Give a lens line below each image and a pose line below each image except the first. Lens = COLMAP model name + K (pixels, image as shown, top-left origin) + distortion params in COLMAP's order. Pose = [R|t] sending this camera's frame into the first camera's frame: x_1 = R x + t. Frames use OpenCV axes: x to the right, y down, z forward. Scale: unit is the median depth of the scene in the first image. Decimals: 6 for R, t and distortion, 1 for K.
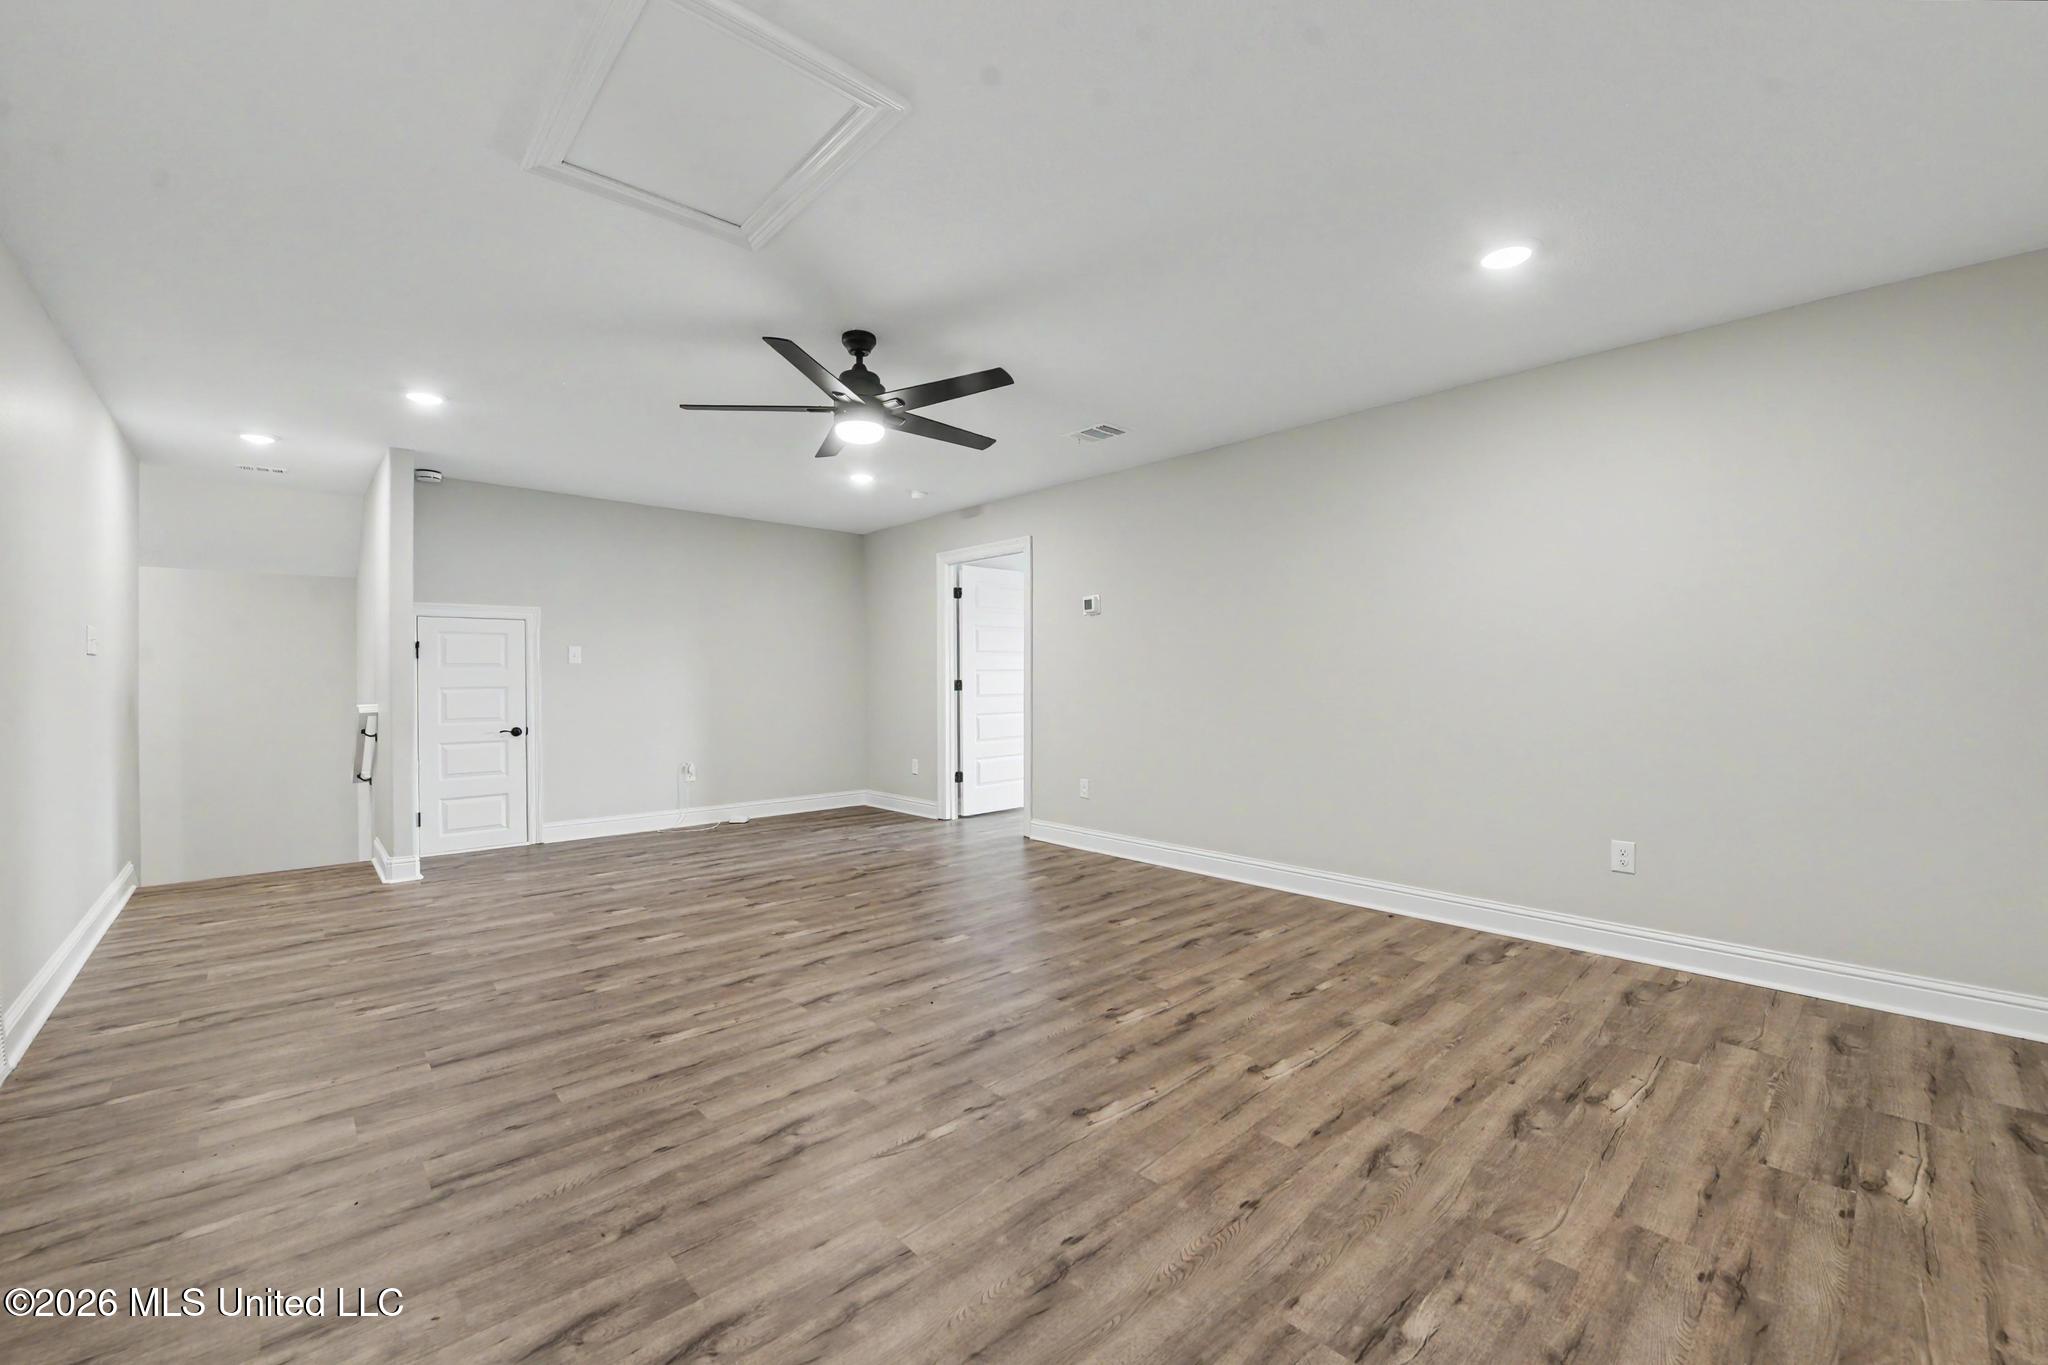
lens RADIAL K [[822.4, 0, 1067.0], [0, 822.4, 681.4], [0, 0, 1]] dist [-0.001704, -0.000599]
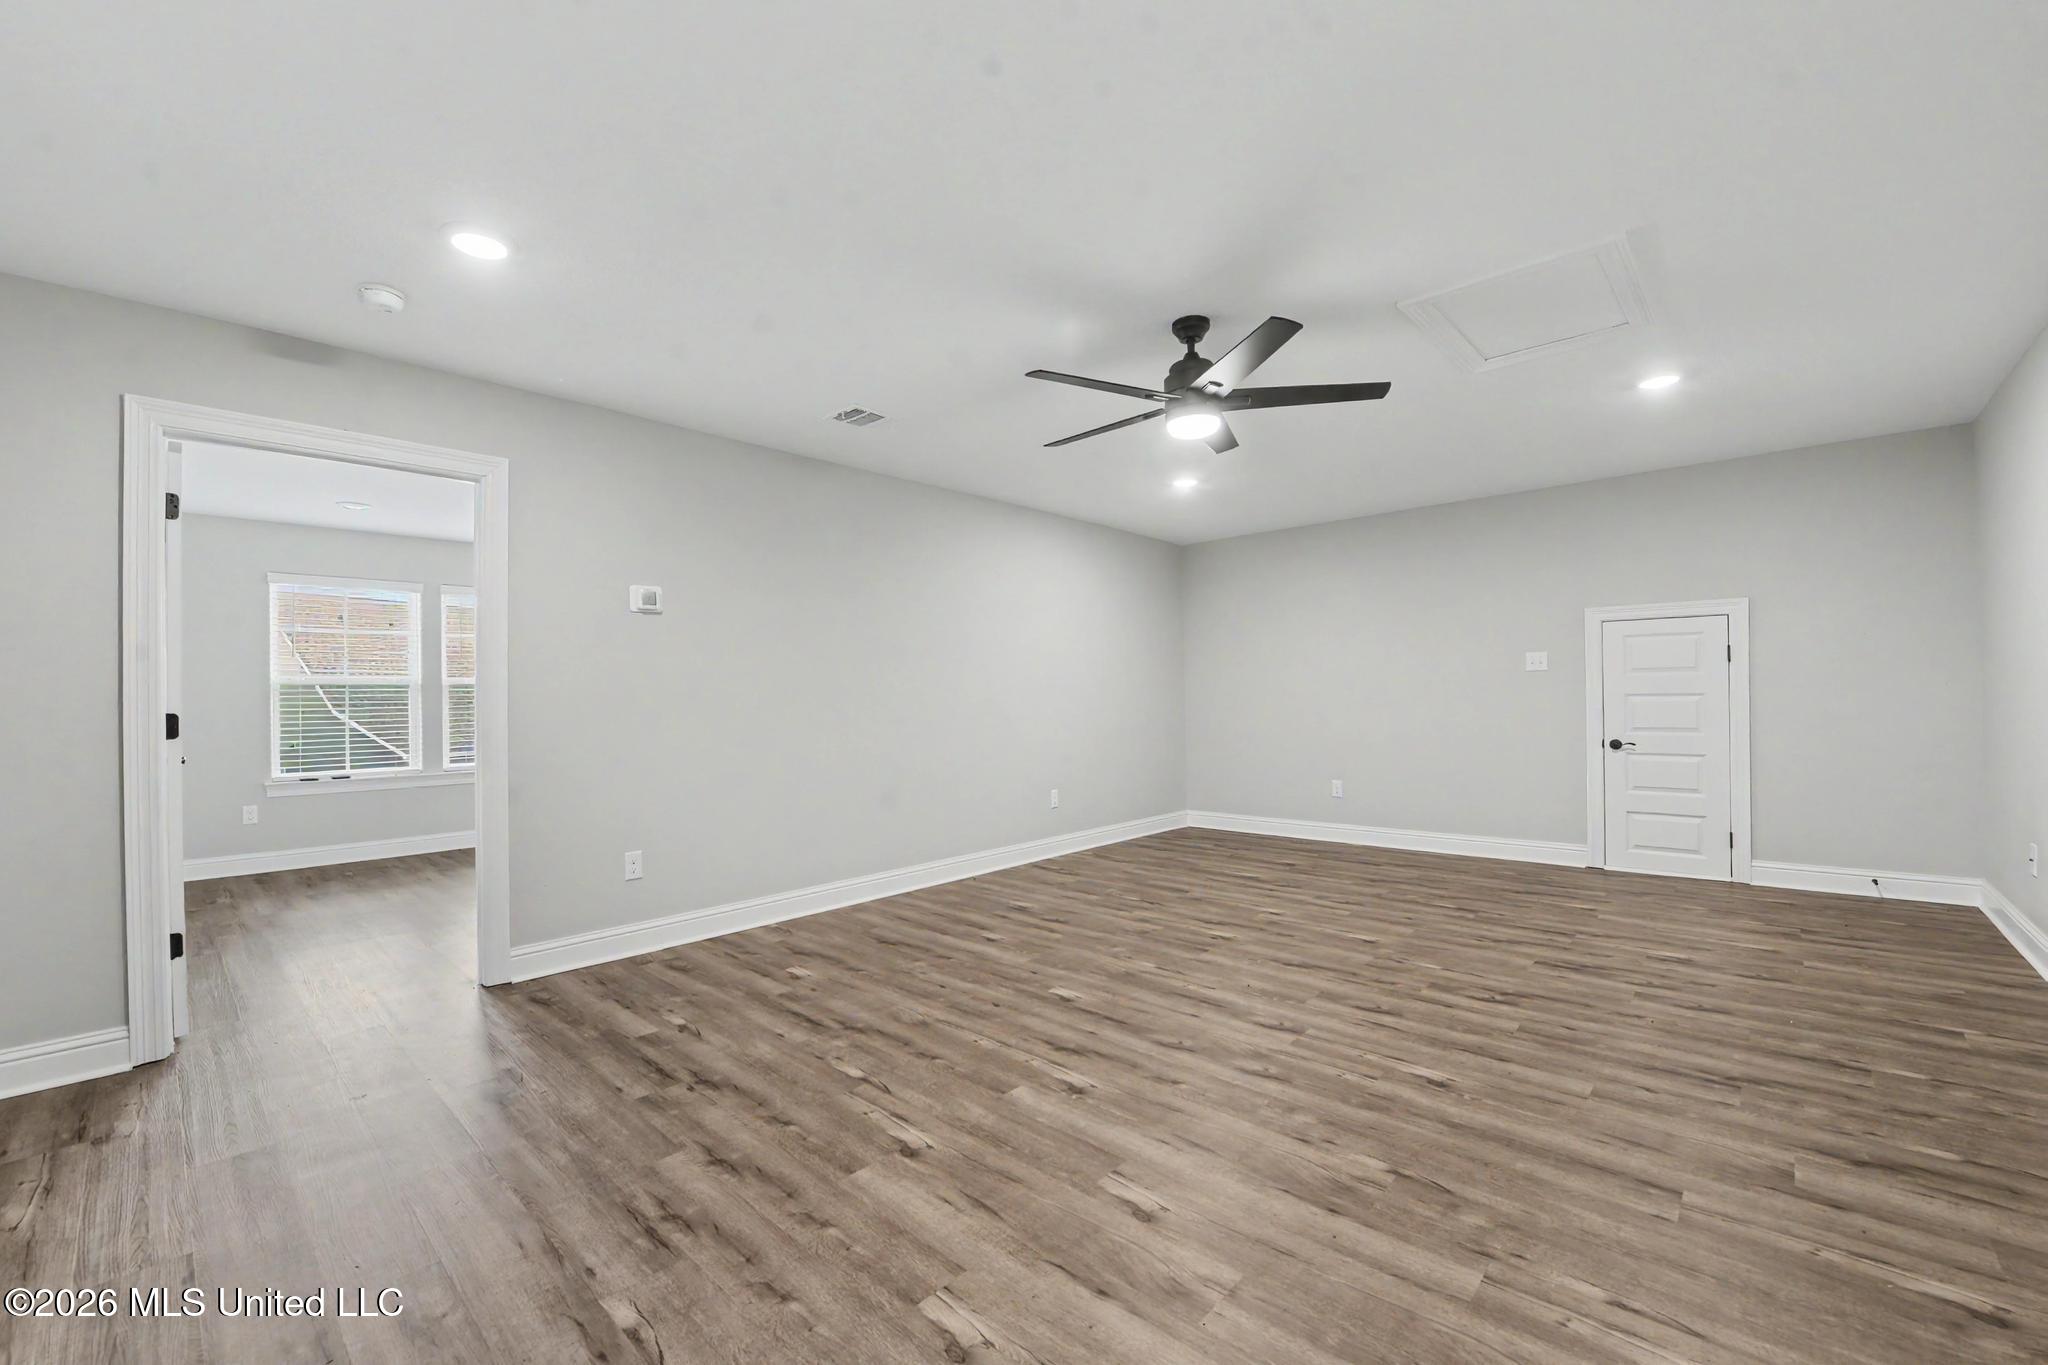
lens RADIAL K [[822.4, 0, 1029.3], [0, 822.4, 691.5], [0, 0, 1]] dist [-0.001704, -0.000599]
pose [[-0.063497, 0.012970, 0.997898, -1.225367], [0.015442, 0.999809, -0.012012, 0.012125], [-0.997863, 0.014647, -0.063685, 1.345609]]
